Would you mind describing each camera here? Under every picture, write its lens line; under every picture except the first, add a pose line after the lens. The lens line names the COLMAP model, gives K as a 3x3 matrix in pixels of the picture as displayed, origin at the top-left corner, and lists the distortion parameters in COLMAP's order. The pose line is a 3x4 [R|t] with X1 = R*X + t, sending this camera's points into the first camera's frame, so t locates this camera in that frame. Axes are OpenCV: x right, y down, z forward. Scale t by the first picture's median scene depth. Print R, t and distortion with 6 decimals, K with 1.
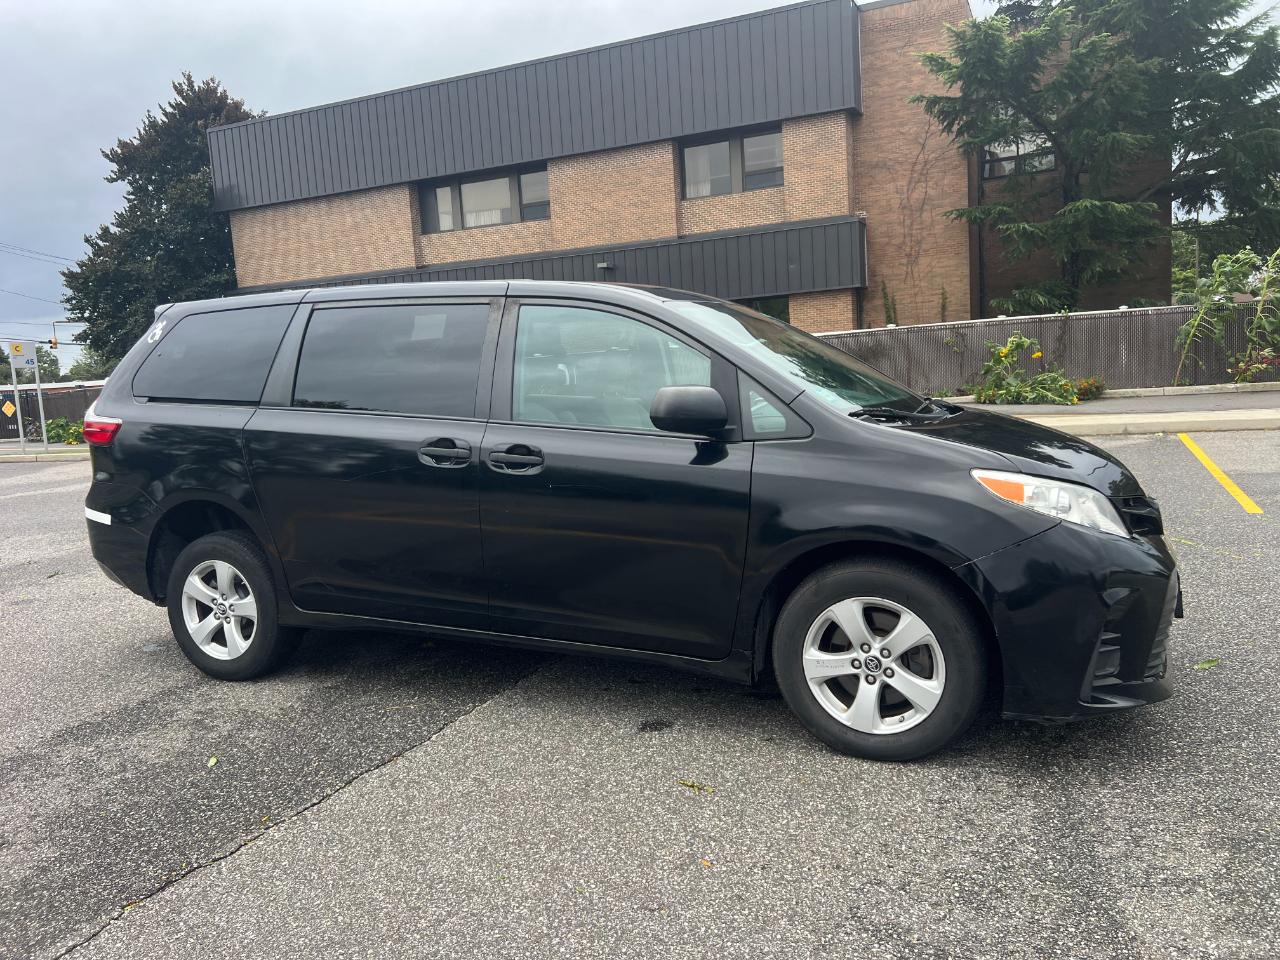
lens RADIAL K [[956.6, 0, 645.7], [0, 956.6, 476.6], [0, 0, 1]] dist [0.061277, -0.065851]
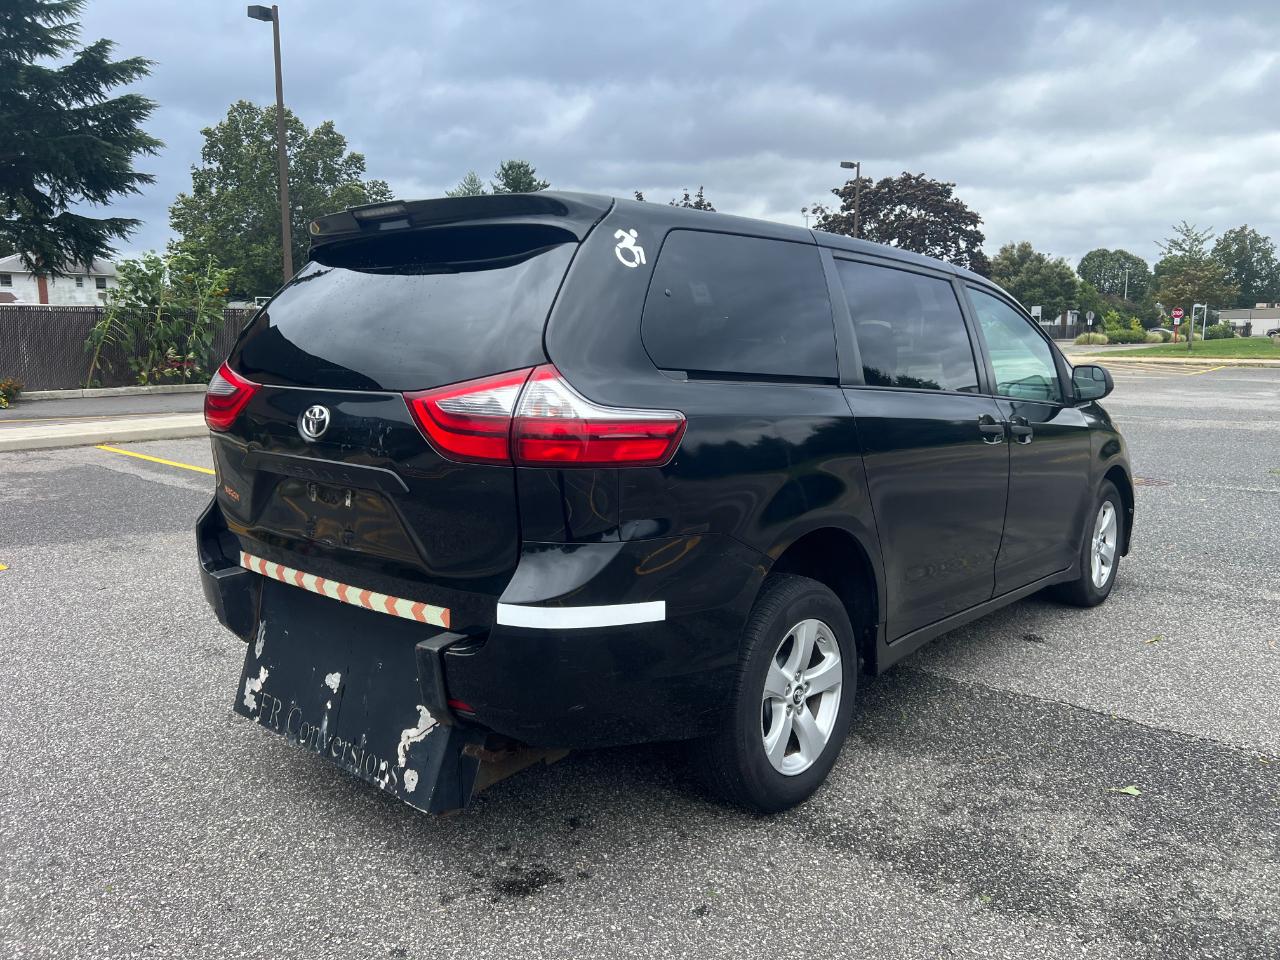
lens RADIAL K [[956.6, 0, 645.7], [0, 956.6, 476.6], [0, 0, 1]] dist [0.061277, -0.065851]
pose [[0.280812, -0.084250, 0.956058, -1.056664], [0.091957, 0.993919, 0.060577, -0.058120], [-0.955347, 0.070905, 0.286852, 0.883212]]
